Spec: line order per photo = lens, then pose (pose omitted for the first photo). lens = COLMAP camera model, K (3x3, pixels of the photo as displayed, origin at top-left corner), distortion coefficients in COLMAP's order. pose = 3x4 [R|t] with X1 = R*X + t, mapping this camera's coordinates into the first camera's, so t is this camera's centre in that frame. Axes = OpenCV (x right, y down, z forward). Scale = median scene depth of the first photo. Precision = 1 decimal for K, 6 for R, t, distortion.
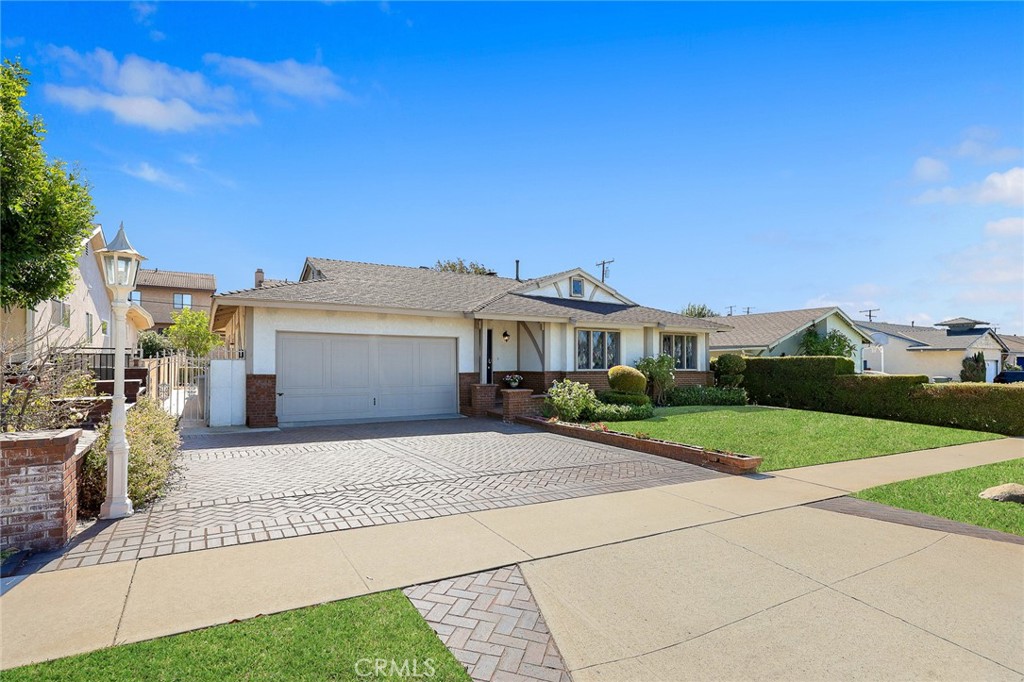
lens RADIAL K [[502.0, 0, 511.9], [0, 502.0, 364.5], [0, 0, 1]] dist [0.005137, 0.000374]
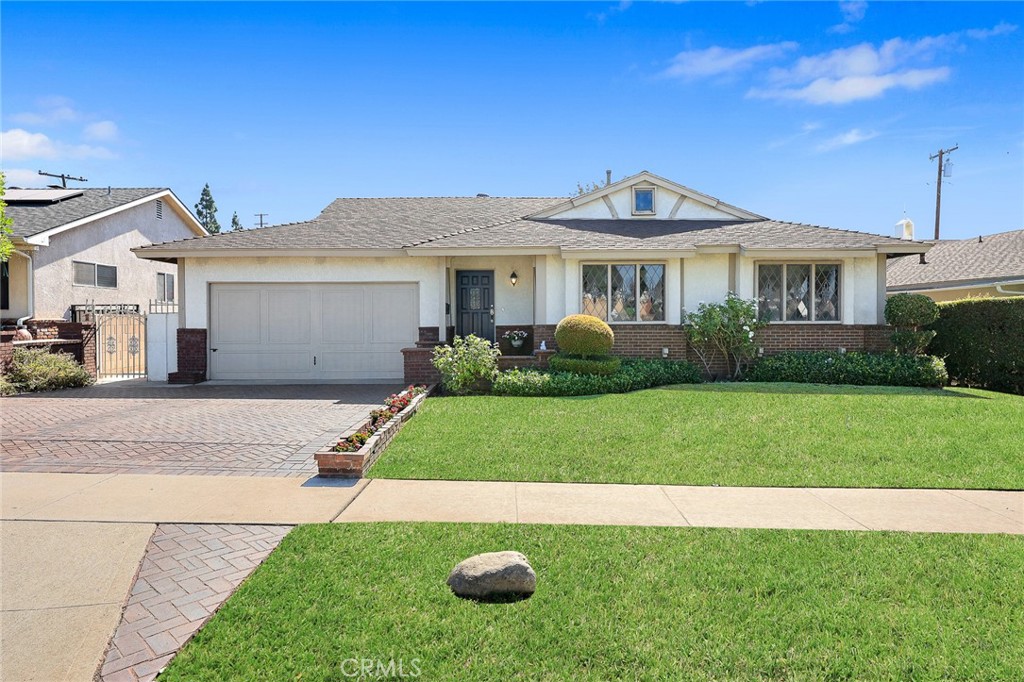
lens RADIAL K [[646.0, 0, 512.0], [0, 646.0, 341.0], [0, 0, 1]] dist [-0.006406, -0.000758]
pose [[0.865834, 0.006320, -0.500292, 0.488976], [0.007830, 0.999627, 0.026178, 0.012158], [0.500270, -0.026583, 0.865461, 0.189244]]
